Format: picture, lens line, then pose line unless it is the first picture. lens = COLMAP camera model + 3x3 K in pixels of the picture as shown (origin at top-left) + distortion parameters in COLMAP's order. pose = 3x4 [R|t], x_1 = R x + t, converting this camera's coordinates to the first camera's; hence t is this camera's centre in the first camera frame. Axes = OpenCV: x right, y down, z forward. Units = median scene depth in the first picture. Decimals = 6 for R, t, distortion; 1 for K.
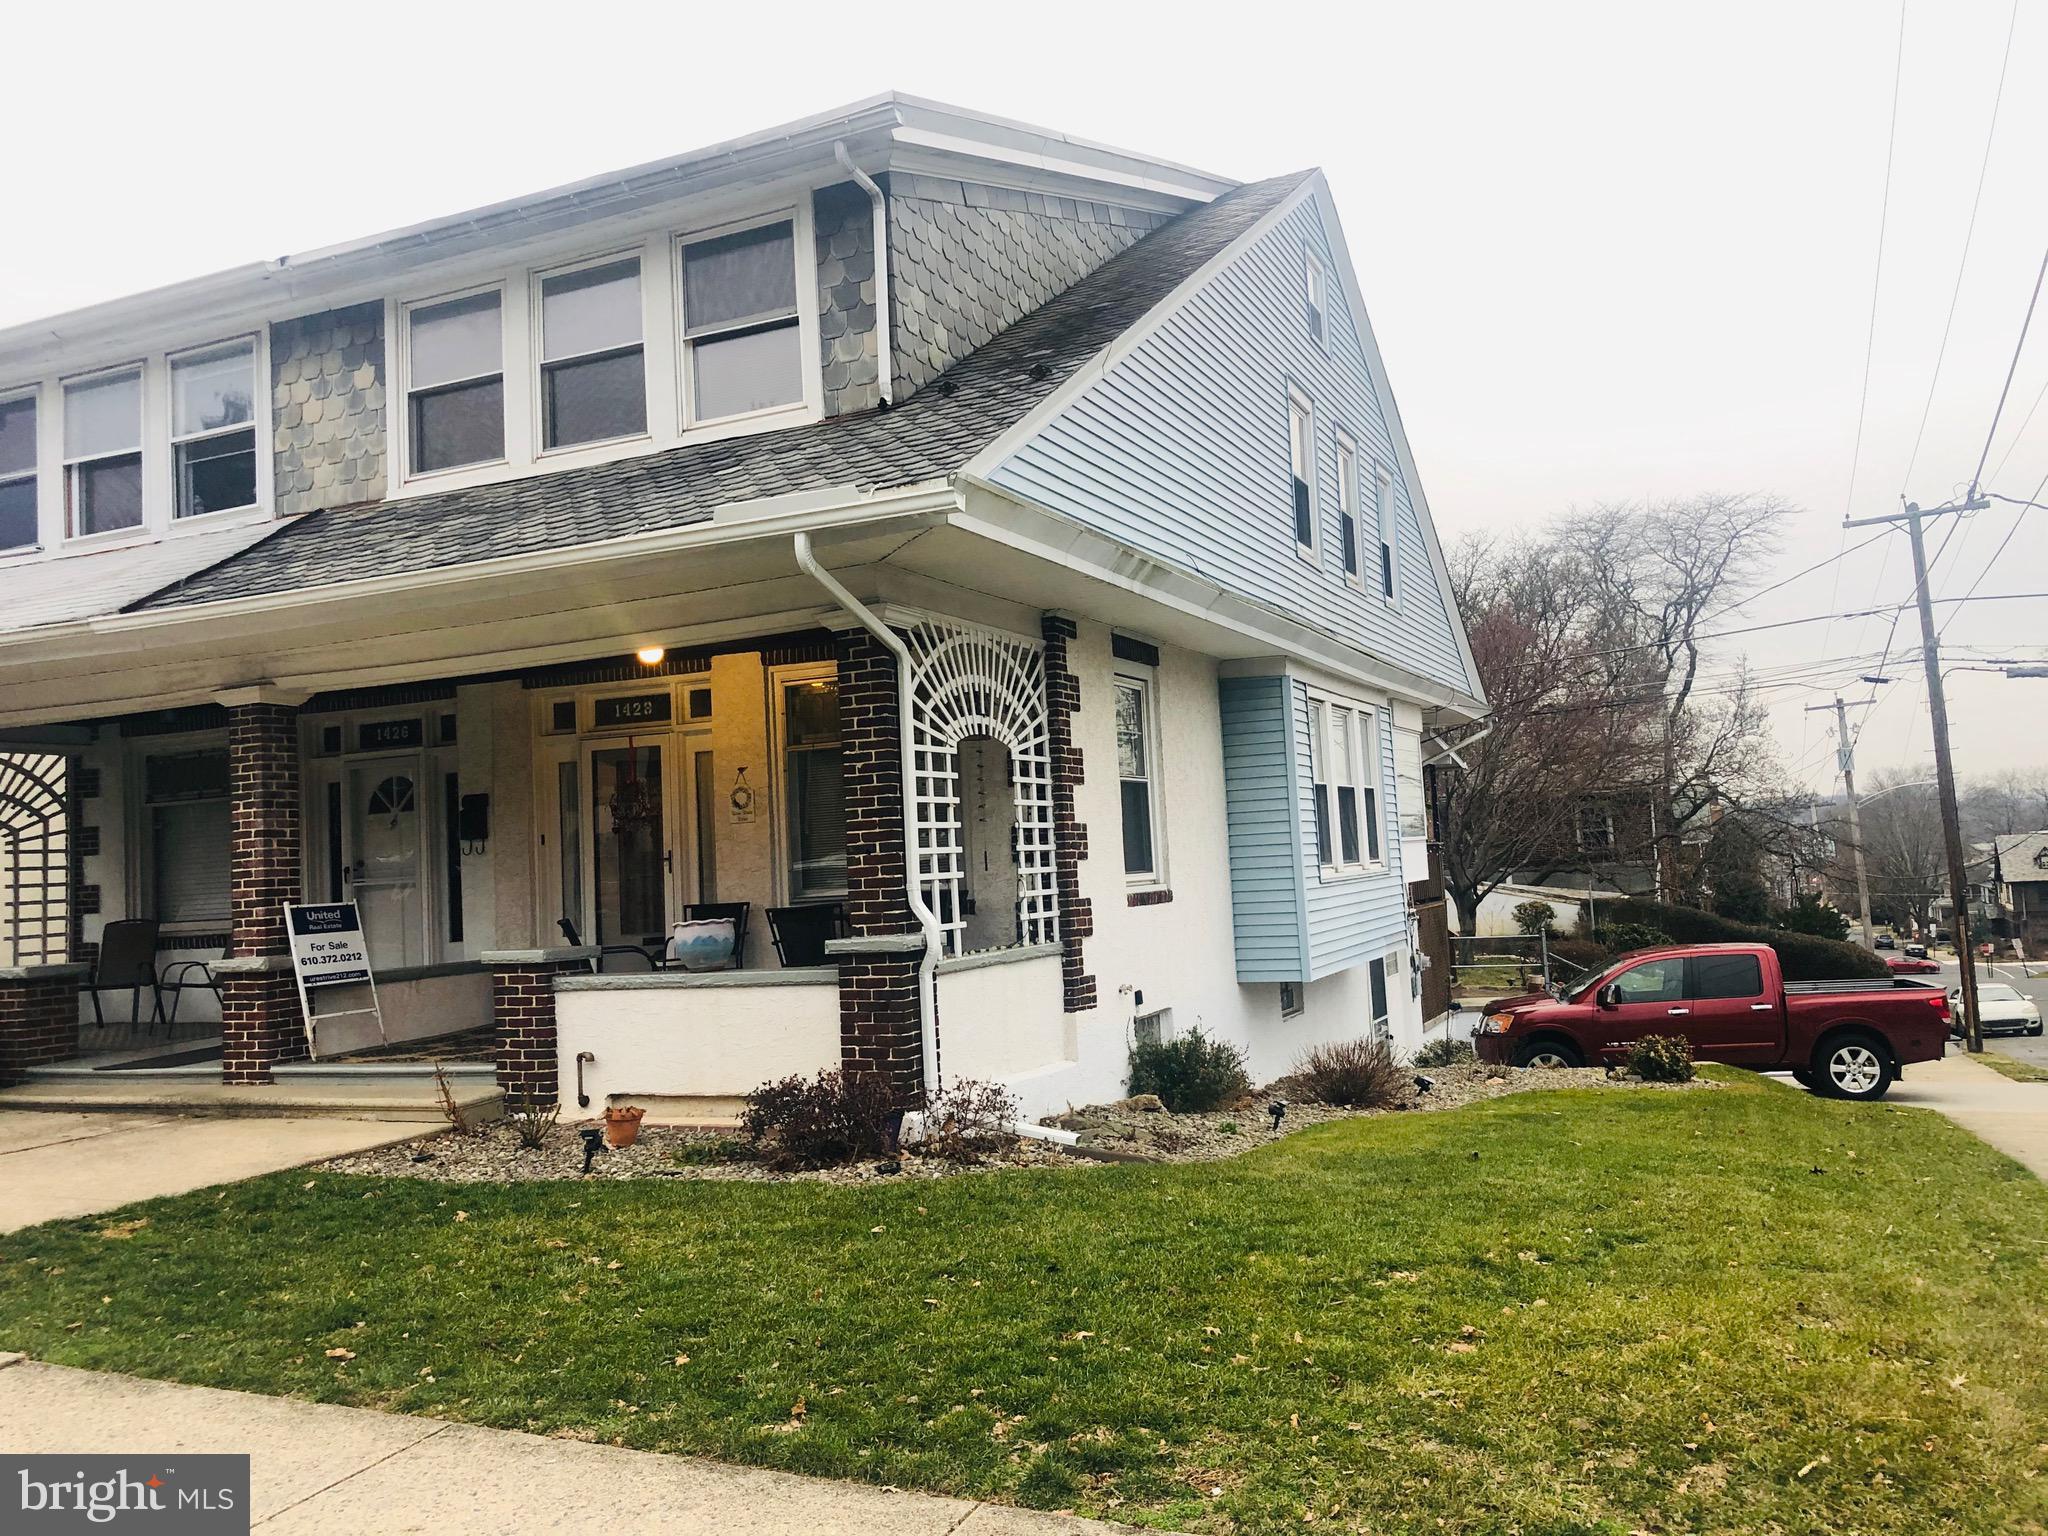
lens RADIAL K [[1675.8, 0, 1025.7], [0, 1675.8, 759.1], [0, 0, 1]] dist [0.053640, -0.045695]
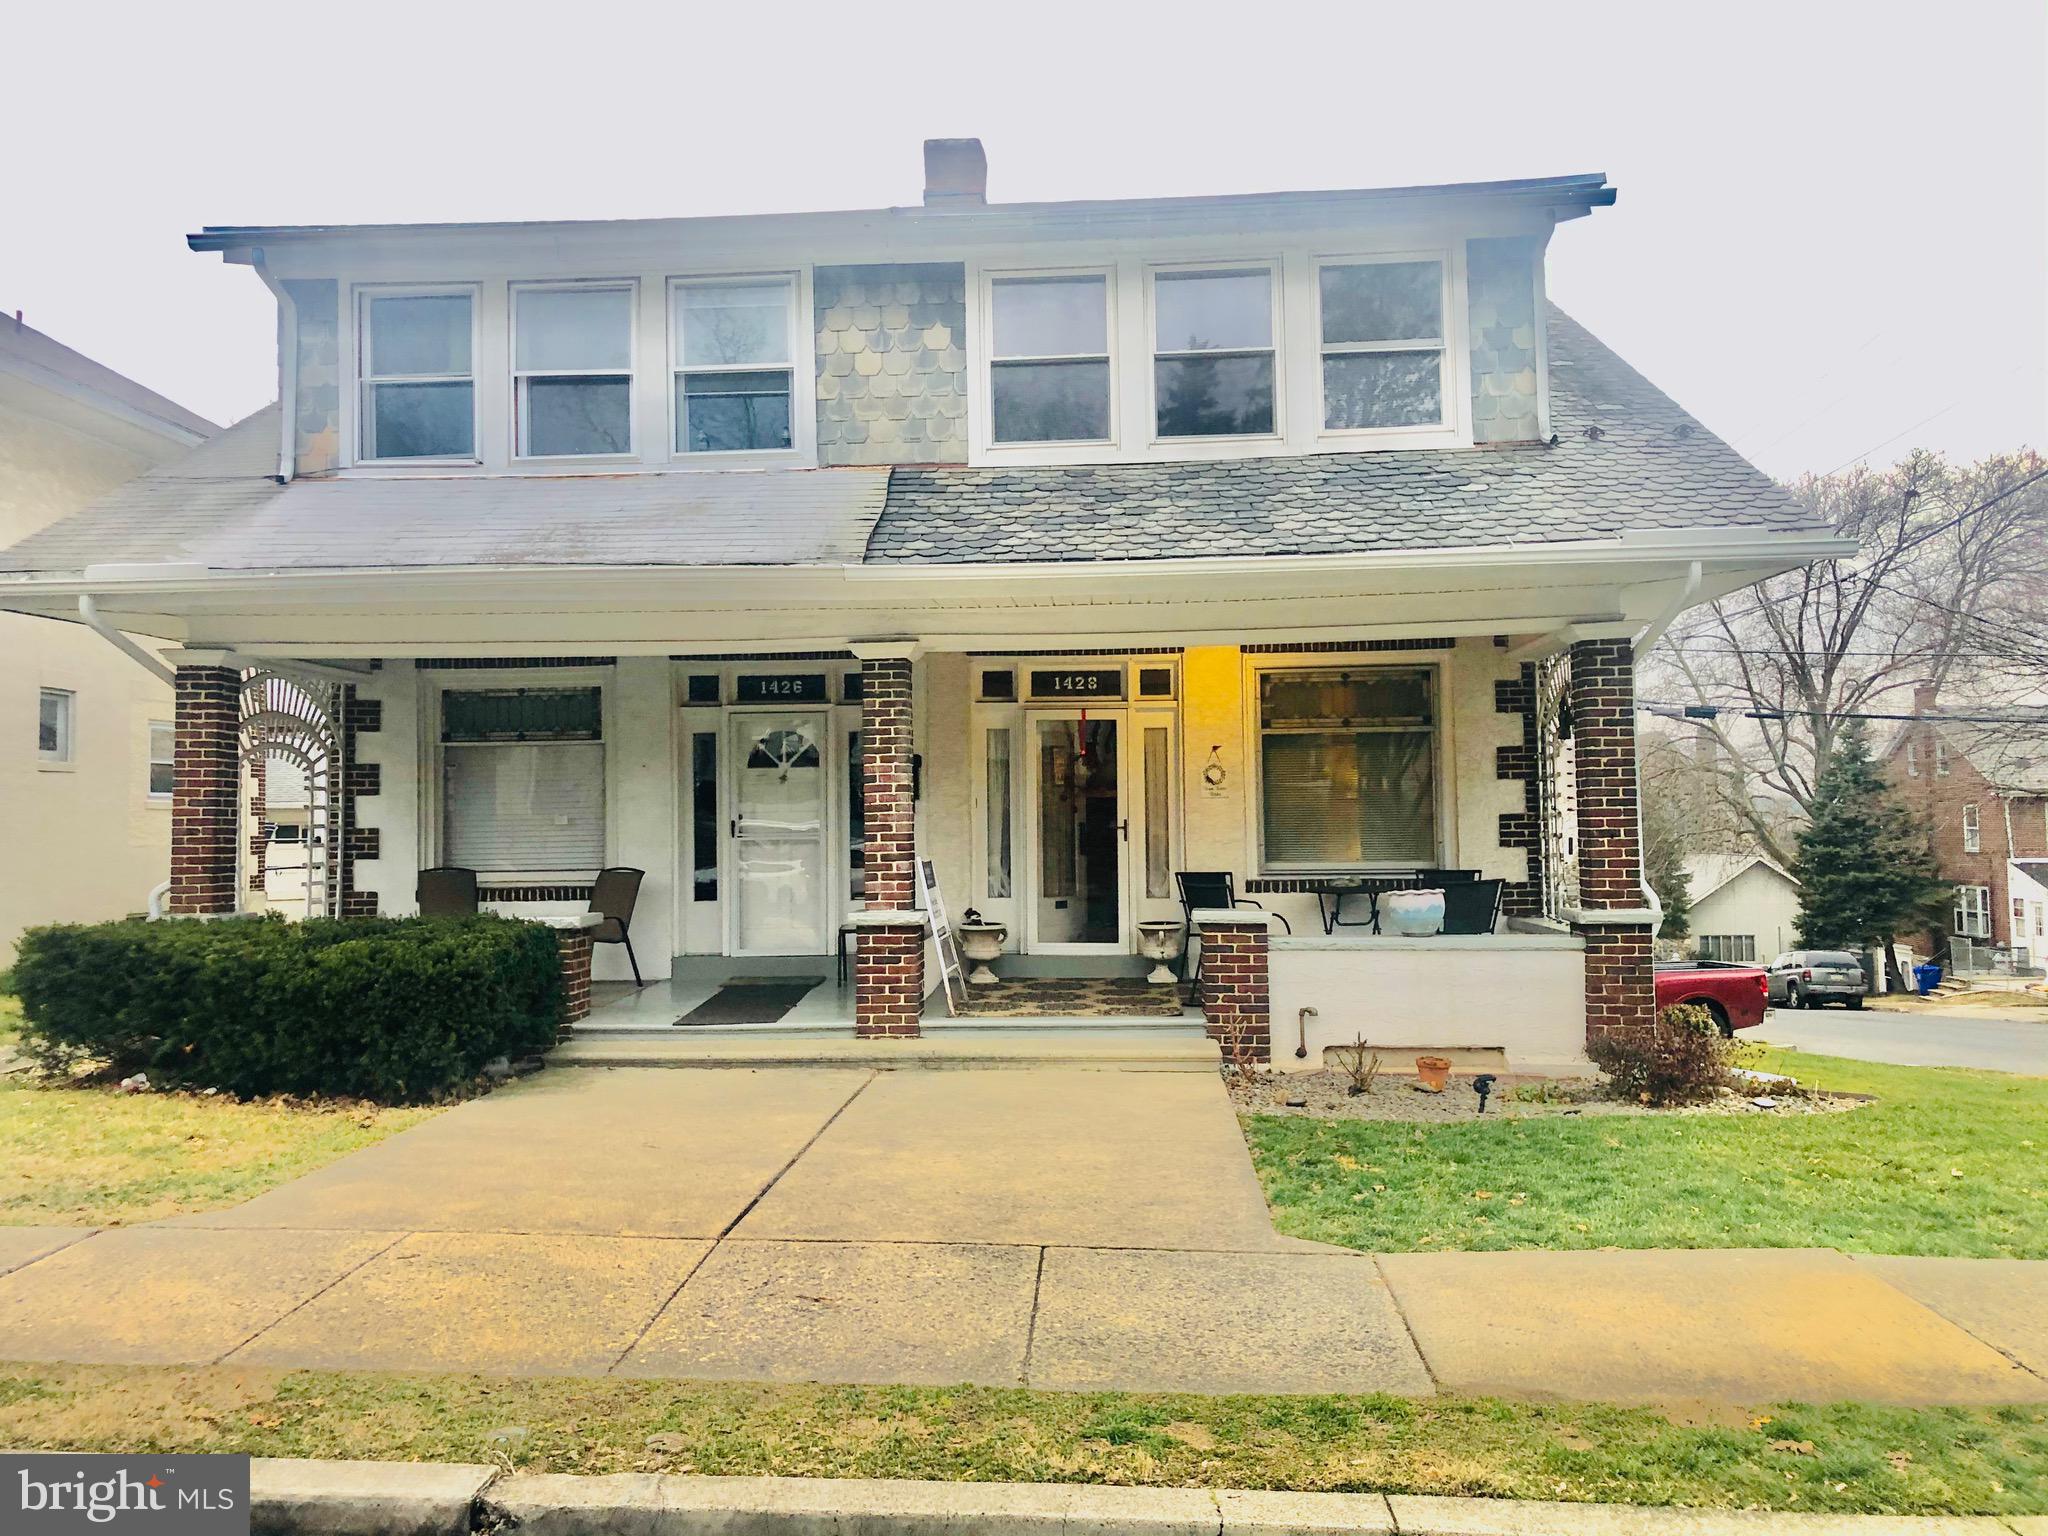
lens RADIAL K [[1675.8, 0, 1025.6], [0, 1675.8, 762.1], [0, 0, 1]] dist [0.053640, -0.045695]
pose [[0.938268, 0.053773, 0.341703, -0.663692], [-0.058949, 0.998250, 0.004772, 0.017550], [-0.340848, -0.024620, 0.939796, 0.038368]]
